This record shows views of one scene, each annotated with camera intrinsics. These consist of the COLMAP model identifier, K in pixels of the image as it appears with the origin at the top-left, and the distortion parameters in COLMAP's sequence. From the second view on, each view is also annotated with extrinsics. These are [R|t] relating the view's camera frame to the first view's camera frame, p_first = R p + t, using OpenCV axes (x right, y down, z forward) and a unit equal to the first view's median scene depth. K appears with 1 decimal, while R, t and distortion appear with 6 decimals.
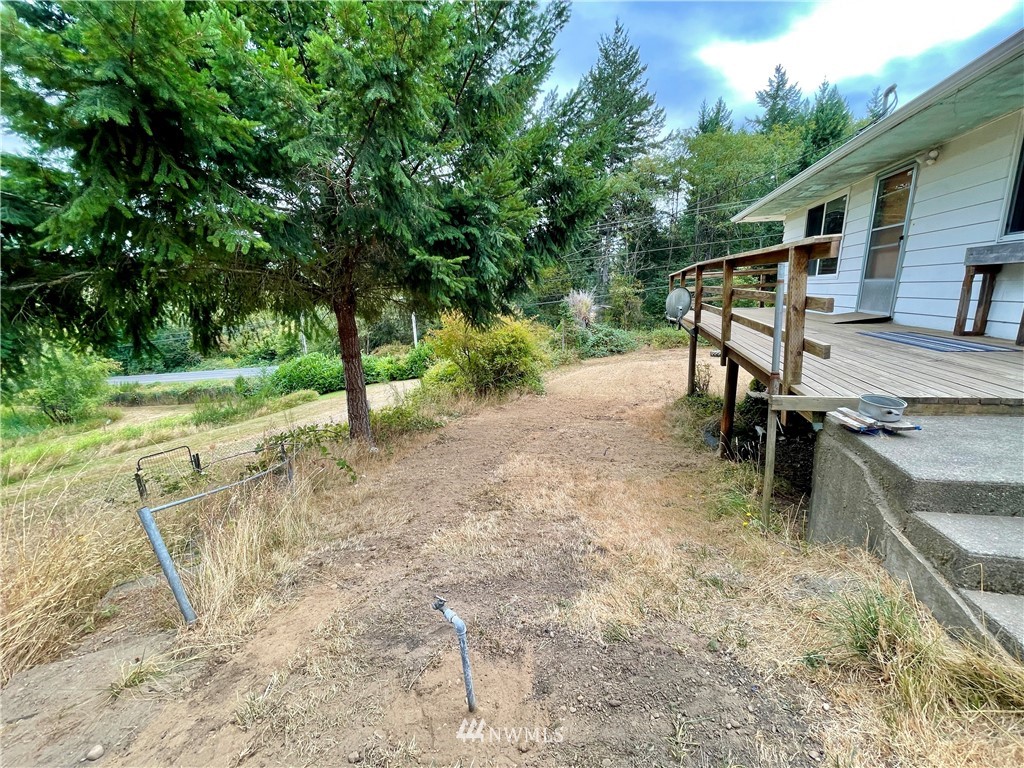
lens RADIAL K [[414.1, 0, 510.4], [0, 414.1, 386.8], [0, 0, 1]] dist [-0.016536, 0.004343]
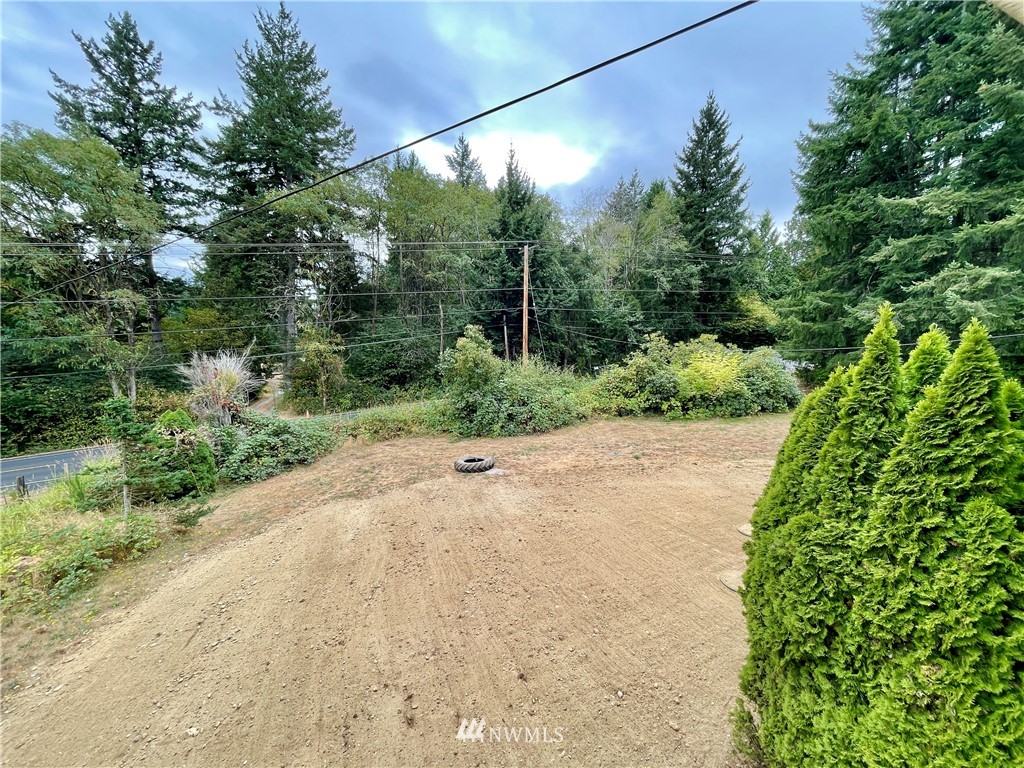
lens RADIAL K [[414.1, 0, 510.4], [0, 414.1, 386.8], [0, 0, 1]] dist [-0.016536, 0.004343]
pose [[0.784311, -0.044882, 0.618743, 0.086937], [0.116421, 0.990308, -0.075738, -0.067608], [-0.609346, 0.131437, 0.781934, 0.226621]]
